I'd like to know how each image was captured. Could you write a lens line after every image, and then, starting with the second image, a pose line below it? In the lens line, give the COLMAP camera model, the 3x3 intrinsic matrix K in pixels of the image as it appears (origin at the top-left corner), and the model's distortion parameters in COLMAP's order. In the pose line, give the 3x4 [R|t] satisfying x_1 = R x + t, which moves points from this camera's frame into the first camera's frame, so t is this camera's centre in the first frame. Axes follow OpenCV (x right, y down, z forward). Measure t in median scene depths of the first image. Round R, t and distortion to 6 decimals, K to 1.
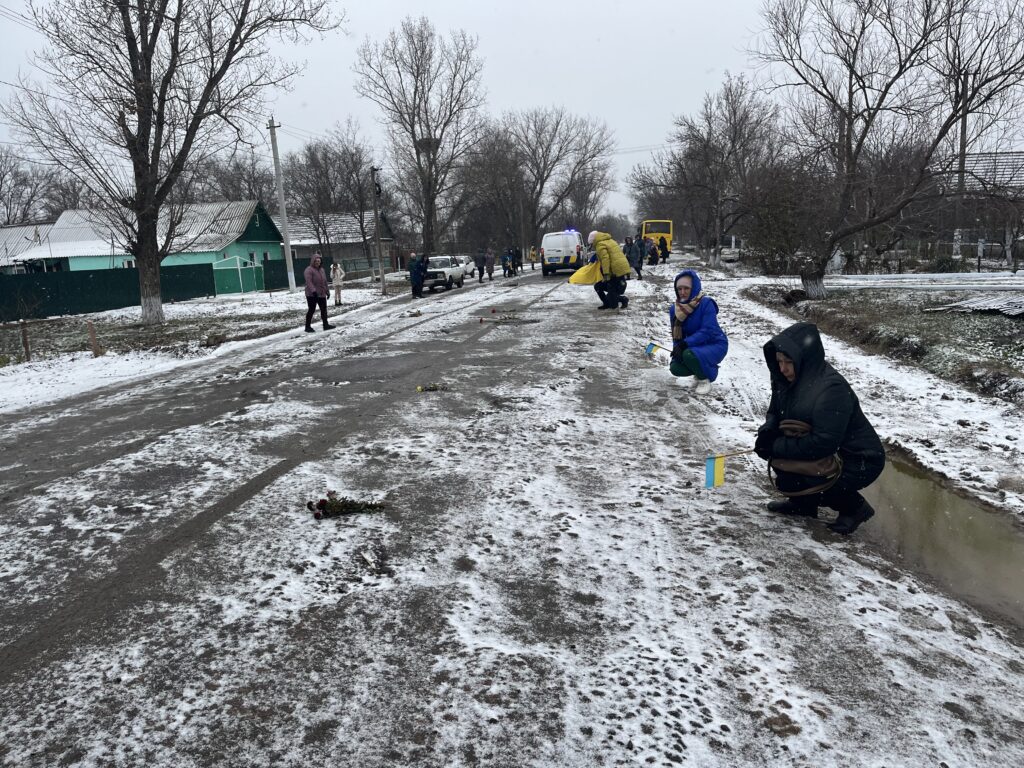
lens RADIAL K [[756.6, 0, 512.0], [0, 756.6, 384.0], [0, 0, 1]] dist [0.010121, 0.005742]
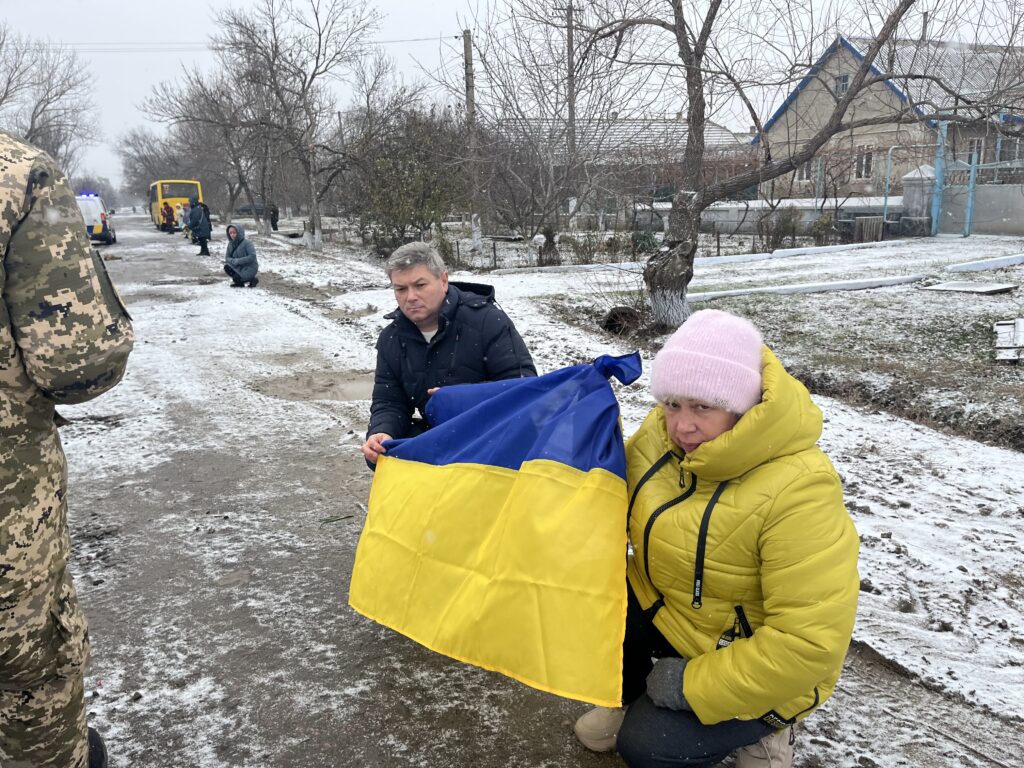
lens RADIAL K [[756.6, 0, 512.0], [0, 756.6, 384.0], [0, 0, 1]] dist [0.010121, 0.005742]
pose [[0.810950, -0.080364, 0.579570, 0.006635], [0.062832, 0.996756, 0.050295, -0.017737], [-0.581732, -0.004371, 0.813369, 0.102868]]
